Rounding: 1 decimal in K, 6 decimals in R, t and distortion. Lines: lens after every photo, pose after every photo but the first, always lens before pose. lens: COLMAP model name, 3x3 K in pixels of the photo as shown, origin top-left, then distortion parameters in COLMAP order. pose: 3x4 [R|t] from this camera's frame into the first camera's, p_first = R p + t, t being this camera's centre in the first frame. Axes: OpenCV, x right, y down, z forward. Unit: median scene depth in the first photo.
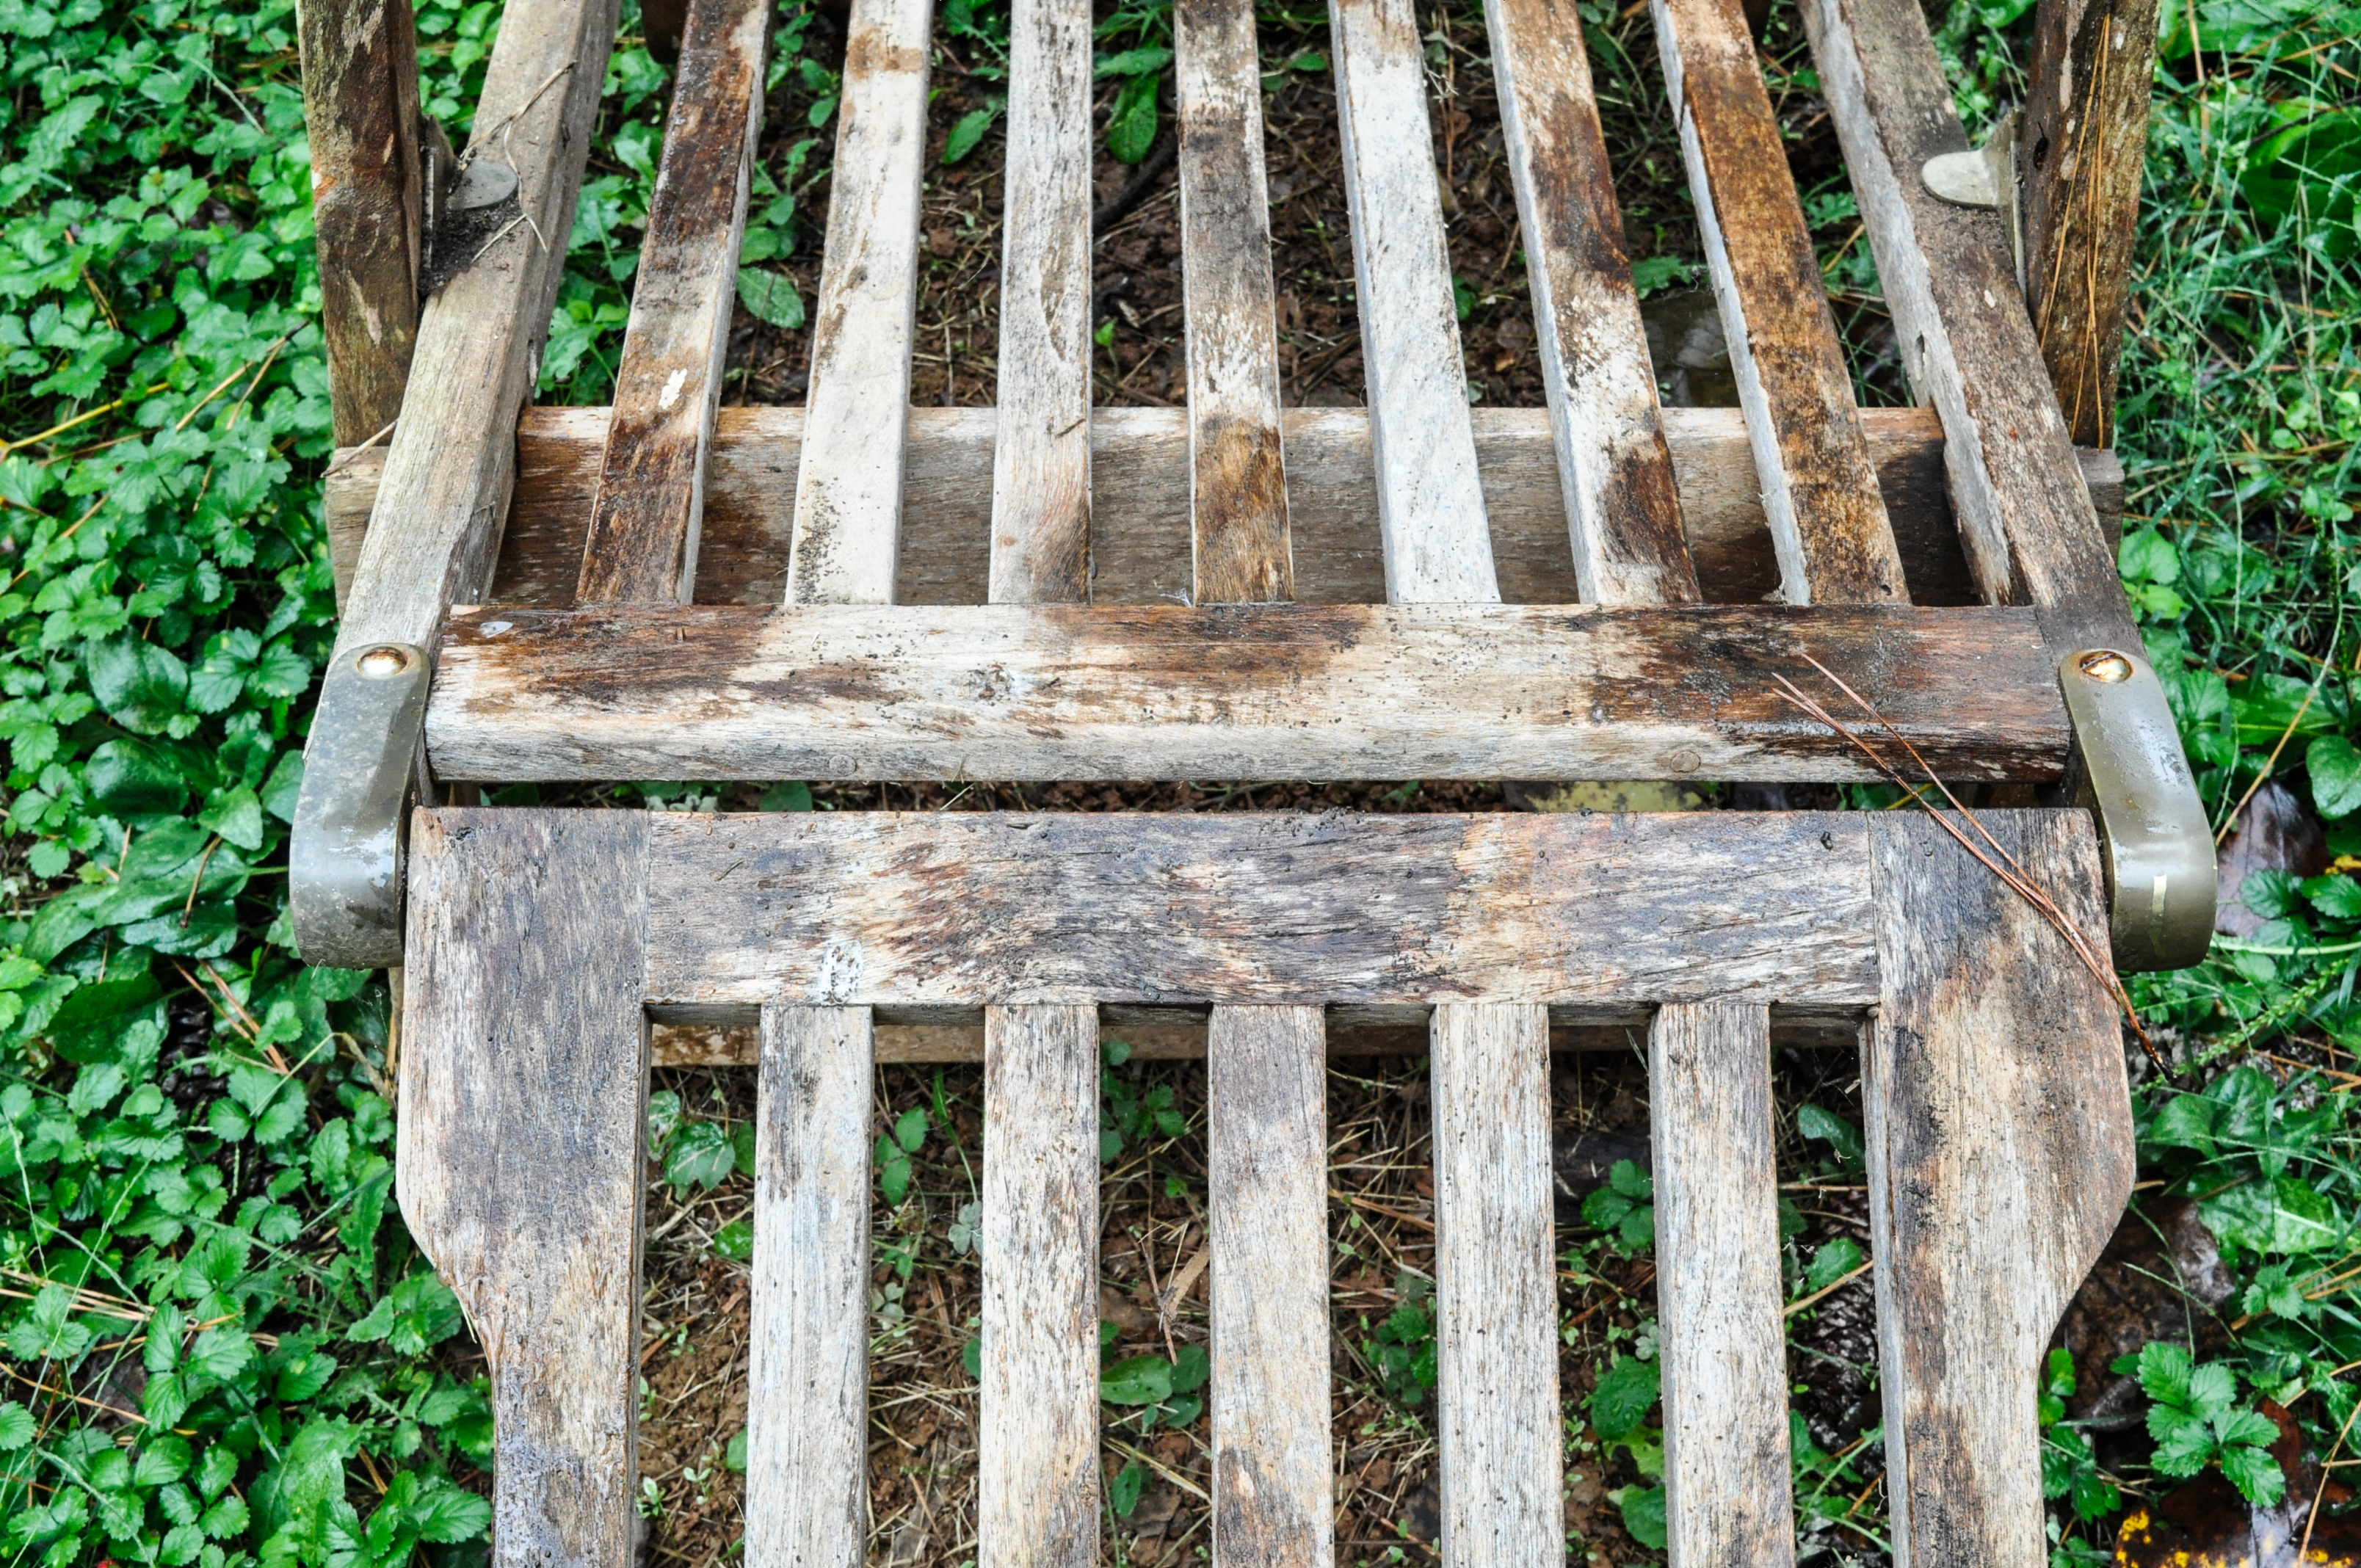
lens RADIAL K [[3507.1, 0, 1188.5], [0, 3507.1, 786.8], [0, 0, 1]] dist [-0.002767, 0.000000]
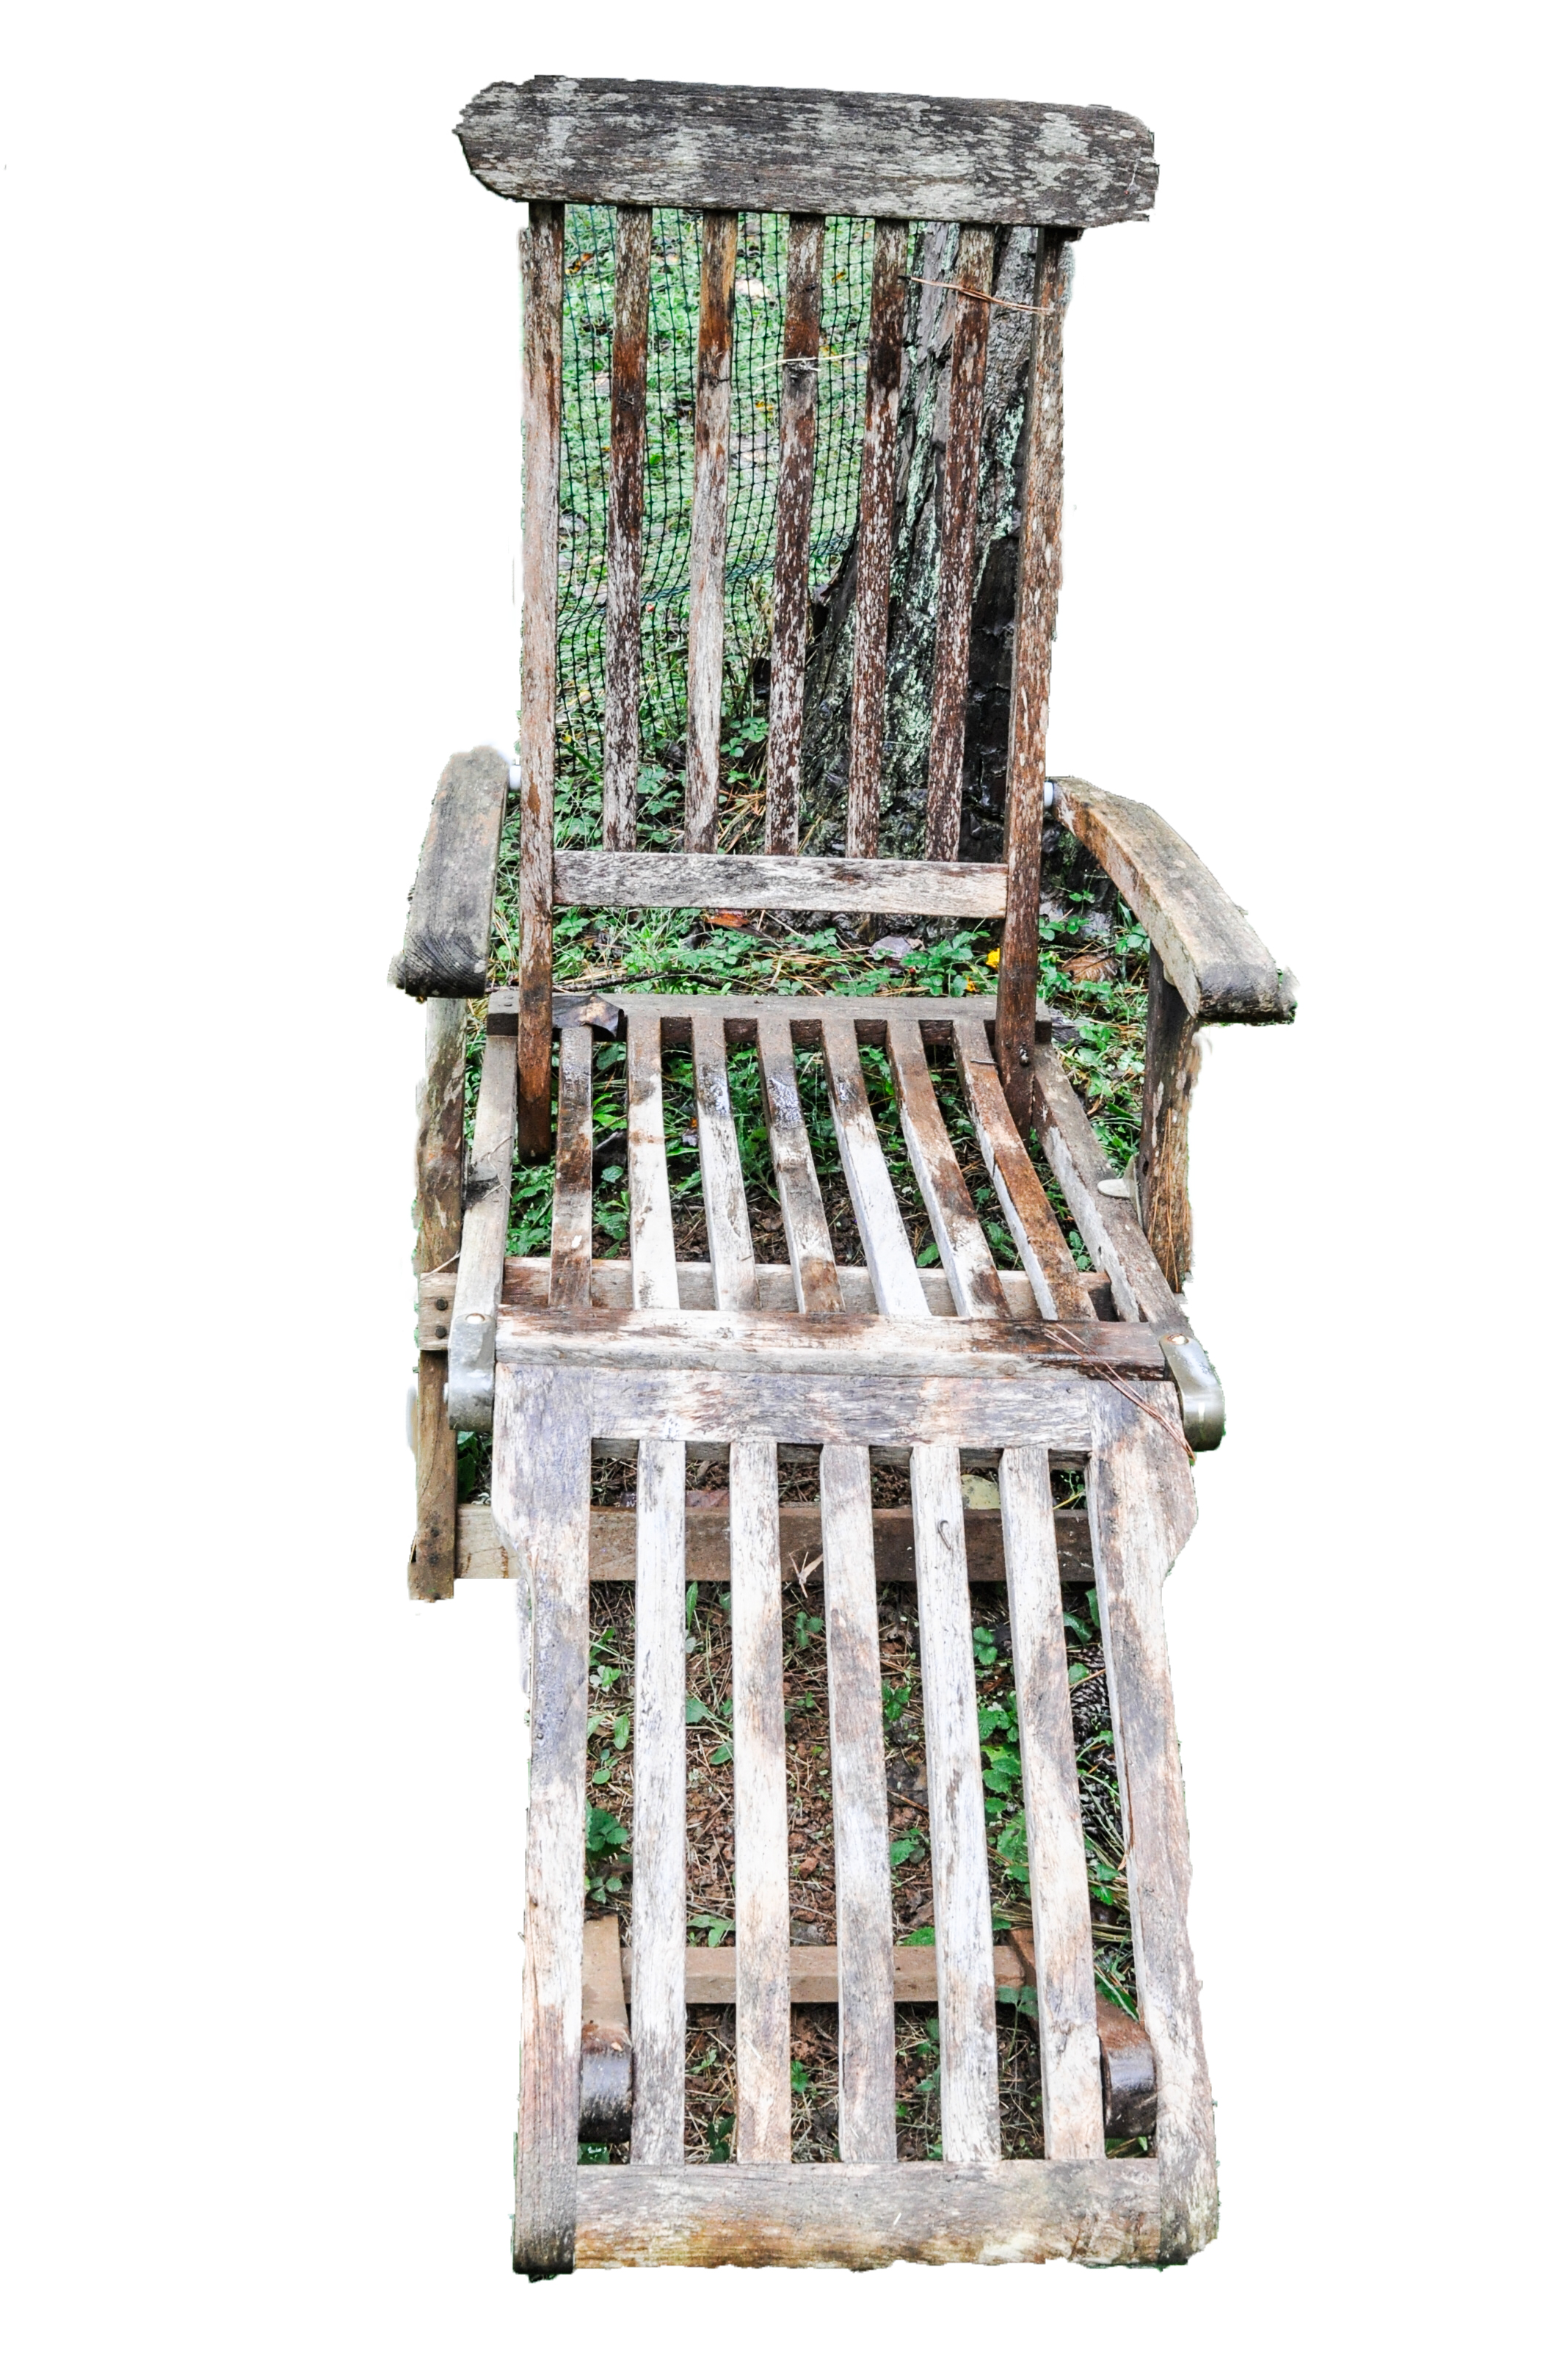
lens RADIAL K [[2399.2, 0, 780.6], [0, 2399.2, 1178.9], [0, 0, 1]] dist [-0.026162, 0.000000]
pose [[0.997451, 0.024600, 0.066983, -0.132663], [-0.002561, 0.950434, -0.310916, 0.386169], [-0.071312, 0.309952, 0.948074, -0.612876]]
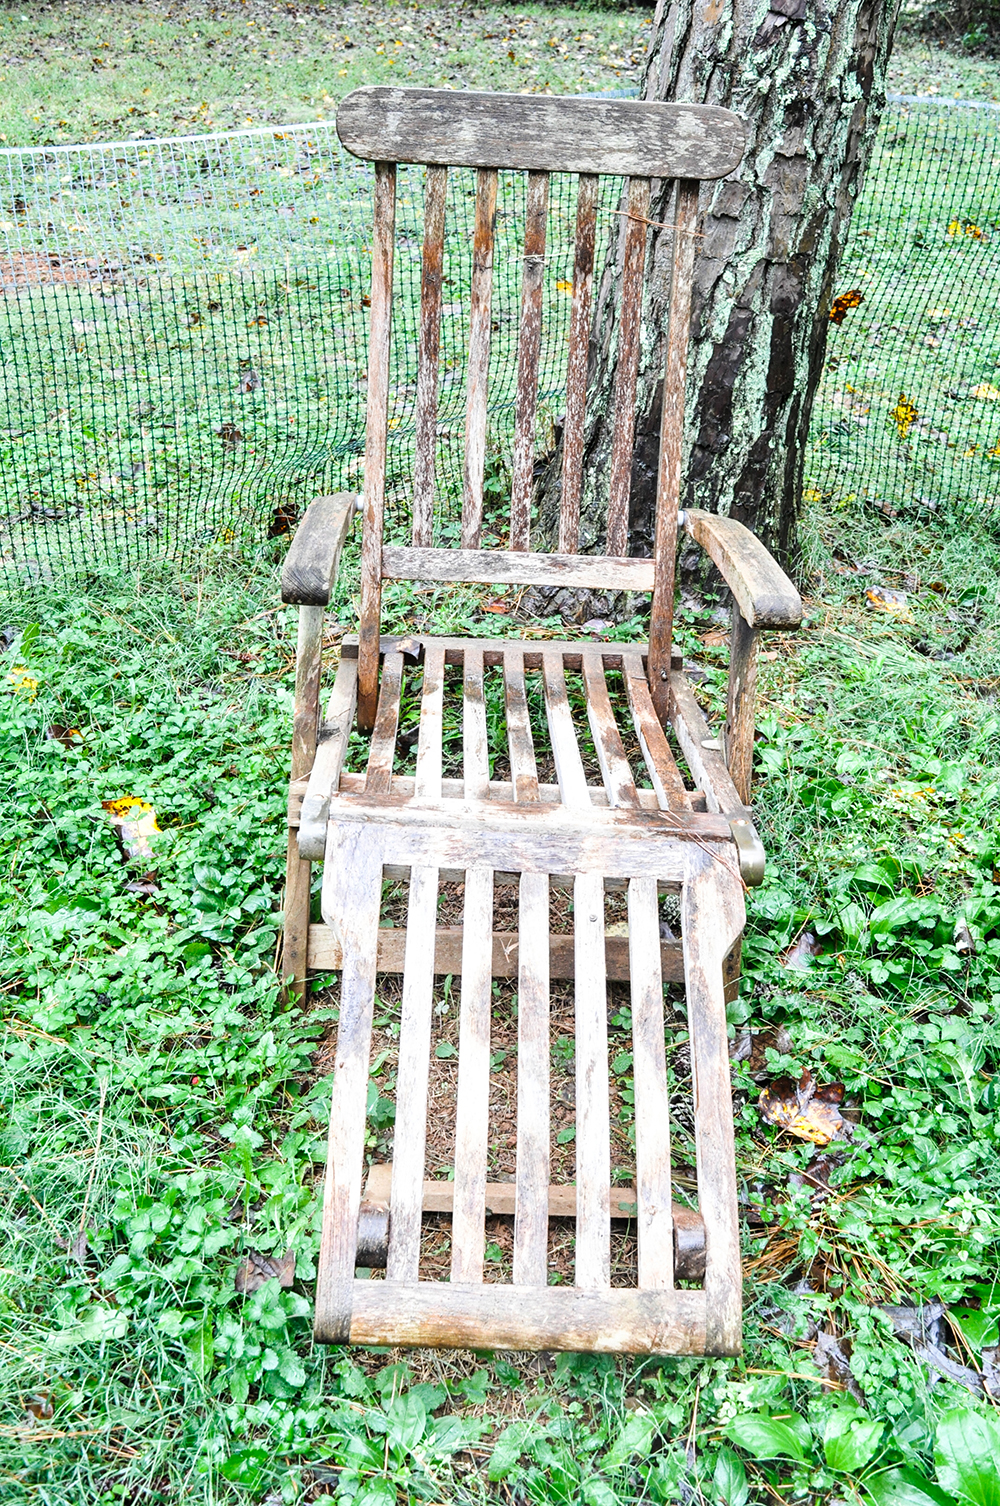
lens RADIAL K [[1530.4, 0, 499.0], [0, 1530.4, 752.7], [0, 0, 1]] dist [-0.026162, 0.000000]
pose [[0.998570, 0.047887, 0.023747, -0.064829], [-0.035877, 0.929791, -0.366335, 0.557114], [-0.039622, 0.364959, 0.930180, -0.675071]]
